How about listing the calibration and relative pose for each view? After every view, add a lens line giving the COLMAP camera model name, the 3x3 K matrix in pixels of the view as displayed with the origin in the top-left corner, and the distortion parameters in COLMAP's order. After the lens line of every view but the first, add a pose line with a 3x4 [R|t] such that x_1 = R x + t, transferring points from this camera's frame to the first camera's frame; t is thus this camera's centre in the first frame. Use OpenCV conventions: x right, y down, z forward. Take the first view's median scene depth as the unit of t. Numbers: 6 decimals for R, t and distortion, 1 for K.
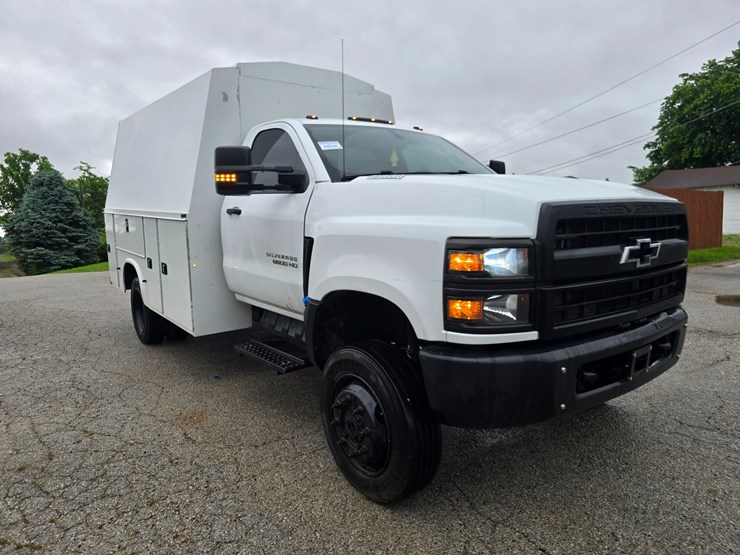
lens RADIAL K [[498.6, 0, 368.8], [0, 498.6, 281.2], [0, 0, 1]] dist [0.051116, -0.049005]
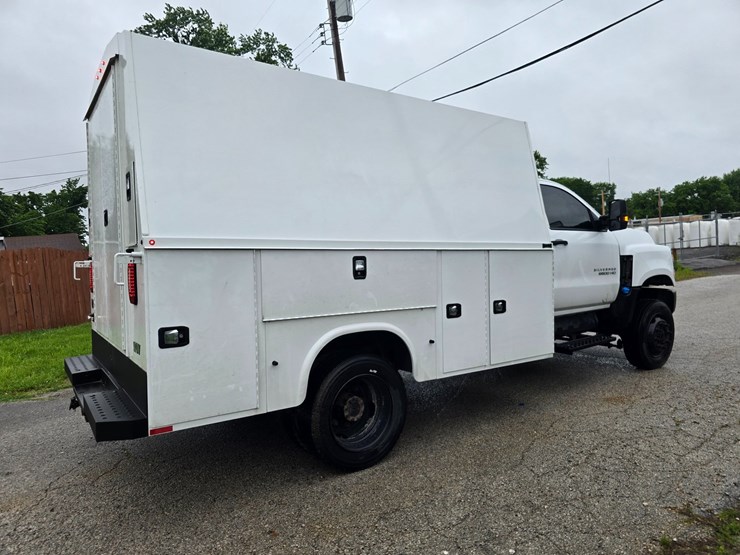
lens RADIAL K [[499.4, 0, 362.2], [0, 499.4, 283.9], [0, 0, 1]] dist [0.054605, -0.047980]
pose [[0.052171, -0.030872, 0.998161, -1.929220], [0.182444, 0.982995, 0.020867, -0.188993], [-0.981831, 0.181020, 0.056916, 1.757842]]
